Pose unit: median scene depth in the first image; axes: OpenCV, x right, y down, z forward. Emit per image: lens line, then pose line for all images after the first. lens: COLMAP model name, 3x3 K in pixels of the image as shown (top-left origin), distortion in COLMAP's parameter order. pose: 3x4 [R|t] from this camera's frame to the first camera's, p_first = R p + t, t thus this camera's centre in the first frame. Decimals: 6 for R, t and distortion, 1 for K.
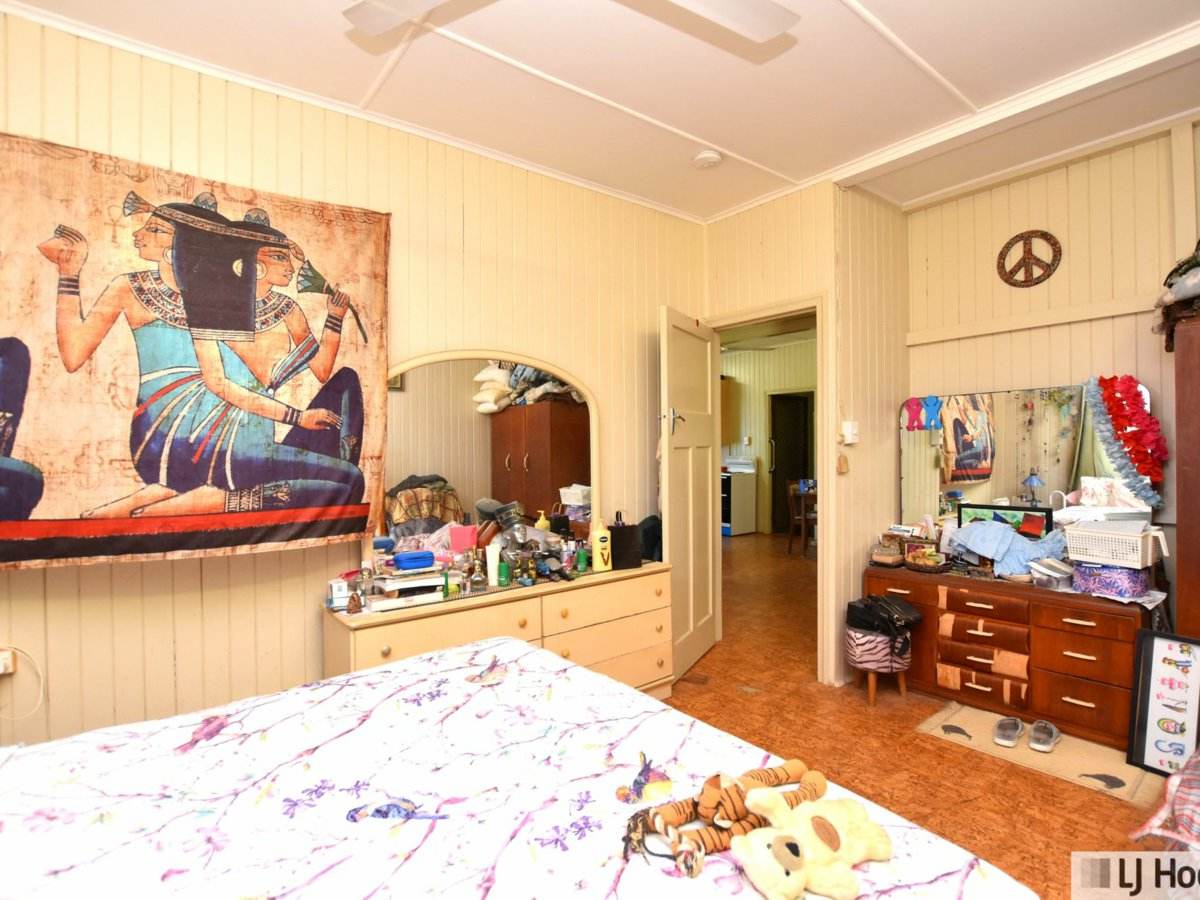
lens RADIAL K [[617.0, 0, 603.5], [0, 617.0, 447.6], [0, 0, 1]] dist [-0.033639, 0.001824]
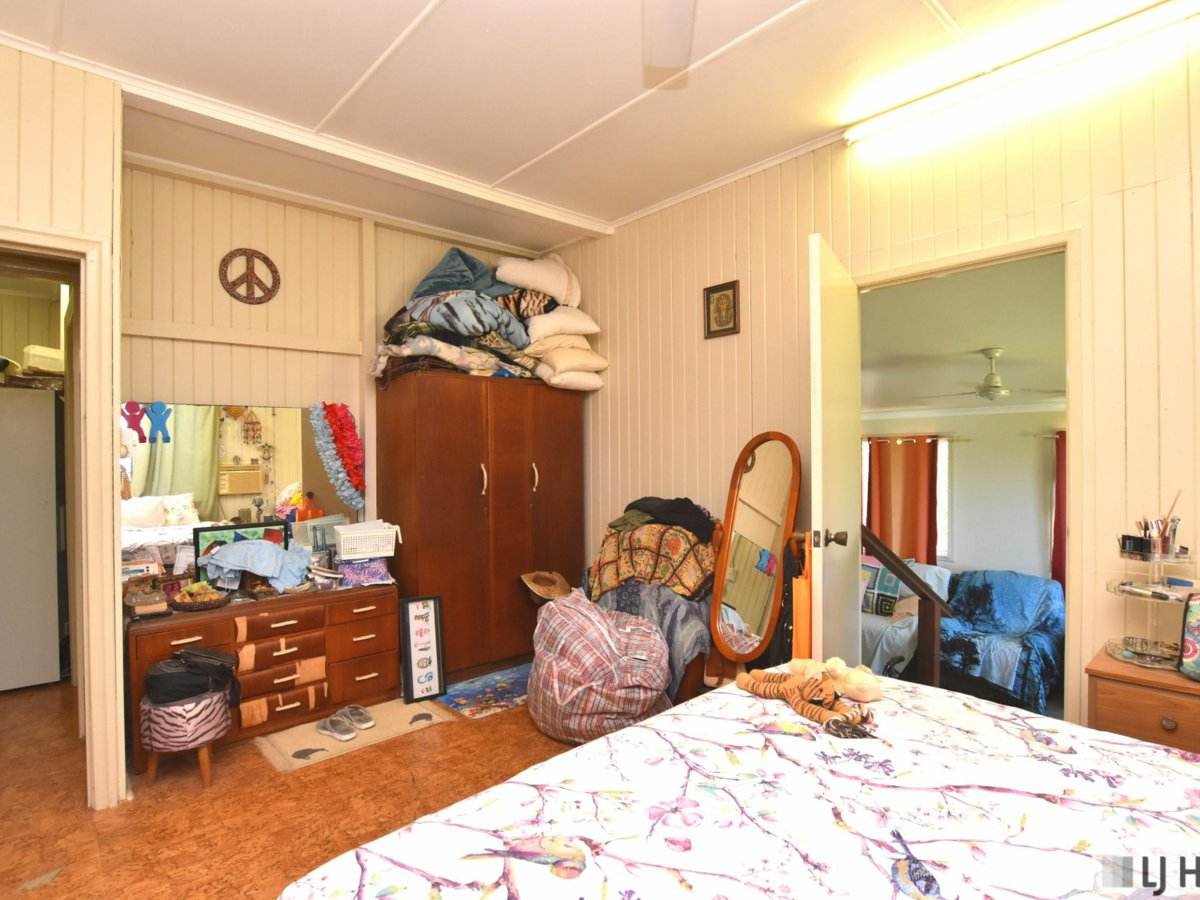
lens RADIAL K [[617.0, 0, 632.8], [0, 617.0, 464.2], [0, 0, 1]] dist [-0.033639, 0.001824]
pose [[-0.121400, -0.001116, 0.992603, -0.428950], [0.011479, 0.999931, 0.002528, 0.005656], [-0.992537, 0.011701, -0.121379, 0.563334]]
